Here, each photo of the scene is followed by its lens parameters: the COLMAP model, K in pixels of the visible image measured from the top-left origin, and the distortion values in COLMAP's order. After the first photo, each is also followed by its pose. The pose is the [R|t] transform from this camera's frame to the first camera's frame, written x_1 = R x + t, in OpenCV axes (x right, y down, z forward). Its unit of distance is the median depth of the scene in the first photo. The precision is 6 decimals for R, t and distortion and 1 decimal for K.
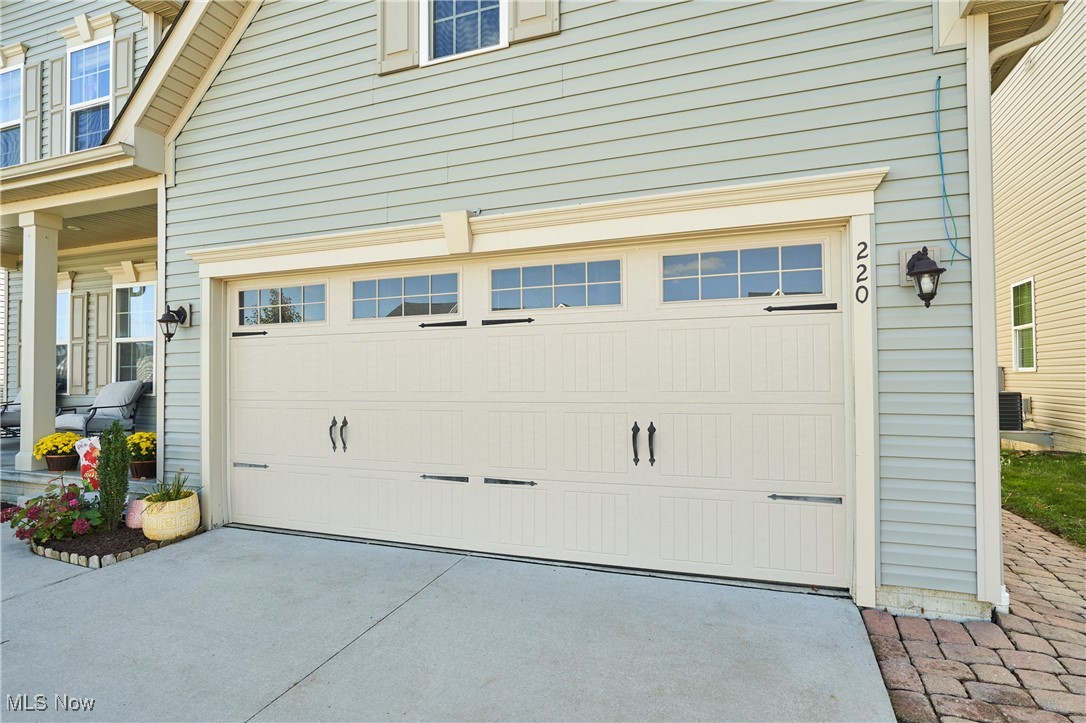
lens RADIAL K [[553.2, 0, 543.0], [0, 553.2, 361.5], [0, 0, 1]] dist [-0.011774, 0.000496]
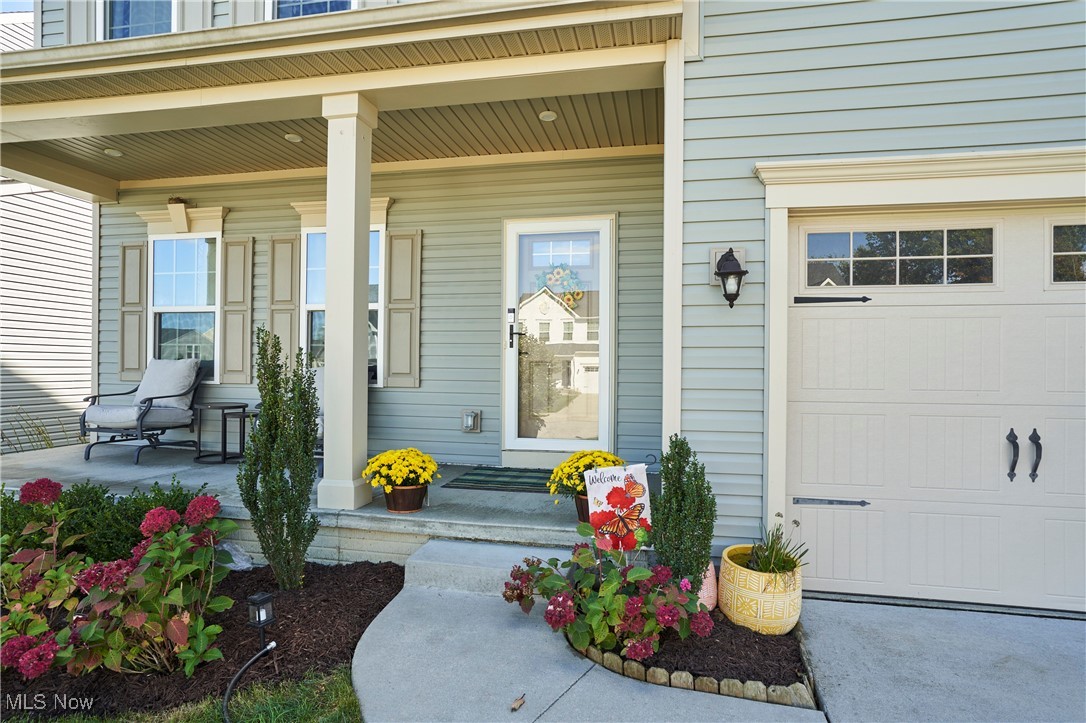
lens RADIAL K [[591.9, 0, 543.0], [0, 591.9, 361.5], [0, 0, 1]] dist [-0.021868, -0.000019]
pose [[0.990797, 0.018872, 0.134034, -0.774715], [-0.021139, 0.999656, 0.015512, 0.015006], [-0.133695, -0.018202, 0.990855, 0.292537]]
